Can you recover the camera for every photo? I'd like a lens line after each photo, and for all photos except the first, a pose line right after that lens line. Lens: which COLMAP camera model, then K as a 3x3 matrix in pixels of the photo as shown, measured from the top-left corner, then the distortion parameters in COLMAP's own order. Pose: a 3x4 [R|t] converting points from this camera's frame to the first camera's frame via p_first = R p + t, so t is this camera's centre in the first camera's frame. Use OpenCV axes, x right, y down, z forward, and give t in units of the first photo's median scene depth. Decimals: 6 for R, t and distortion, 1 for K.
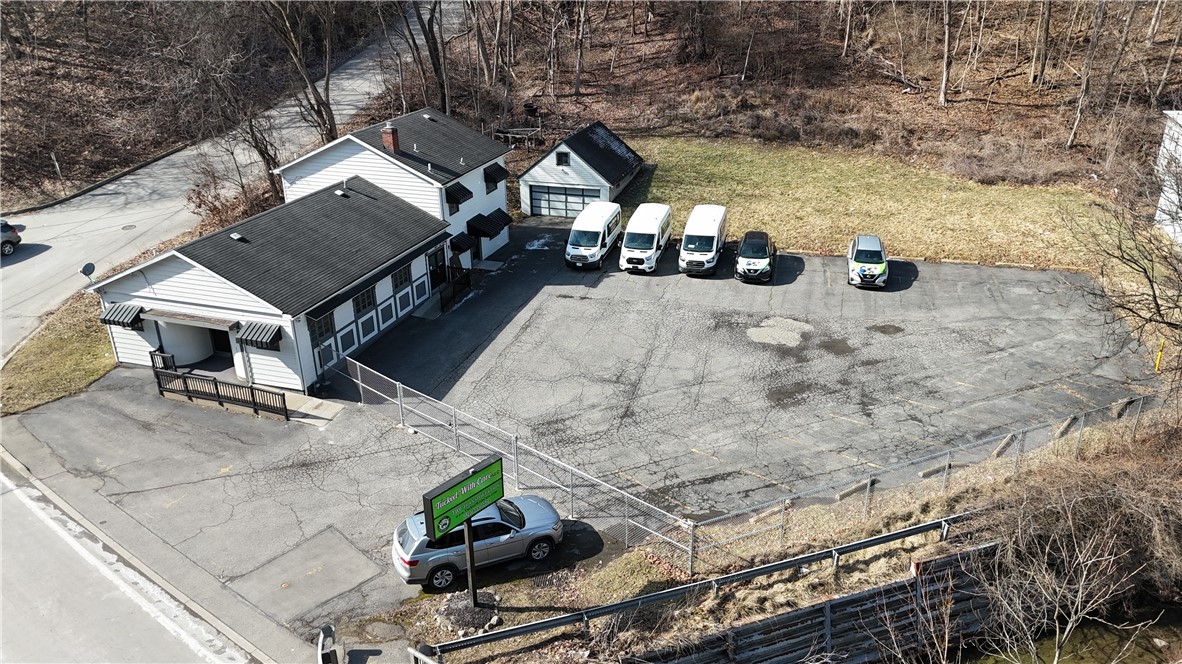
lens RADIAL K [[869.1, 0, 585.8], [0, 869.1, 332.5], [0, 0, 1]] dist [0.097767, -0.102208]
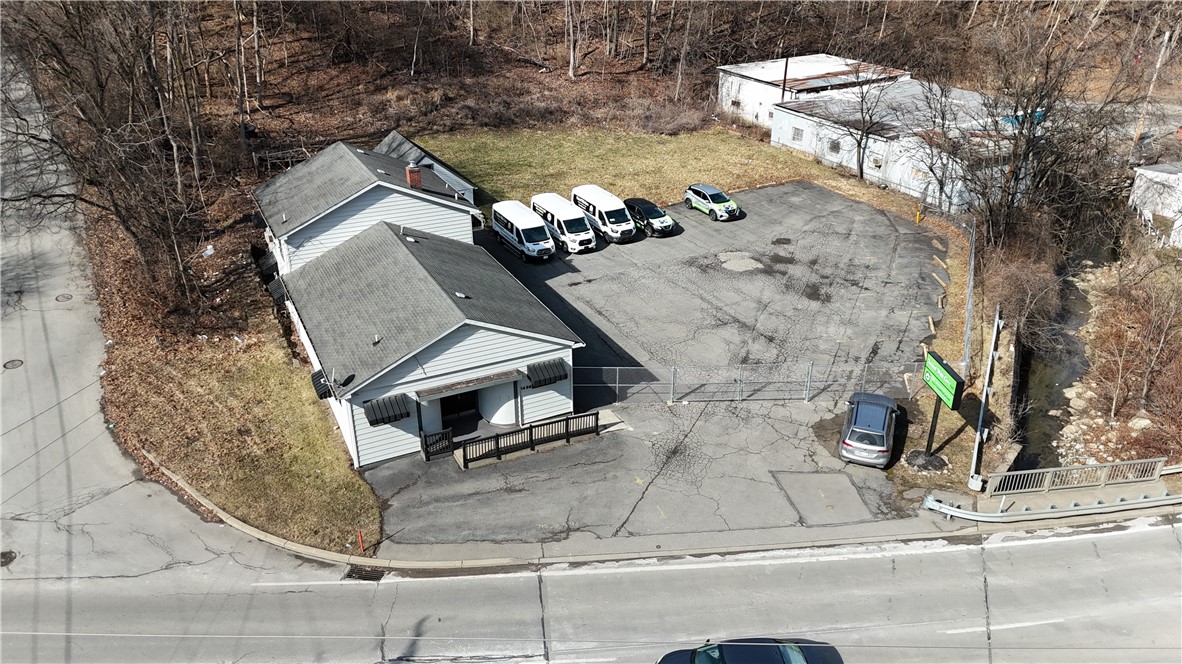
lens RADIAL K [[869.1, 0, 585.8], [0, 869.1, 332.5], [0, 0, 1]] dist [0.097767, -0.102208]
pose [[0.707070, -0.299157, 0.640747, -0.780983], [0.275398, 0.951062, 0.140134, -0.139683], [-0.651312, 0.077376, 0.754855, 0.134322]]
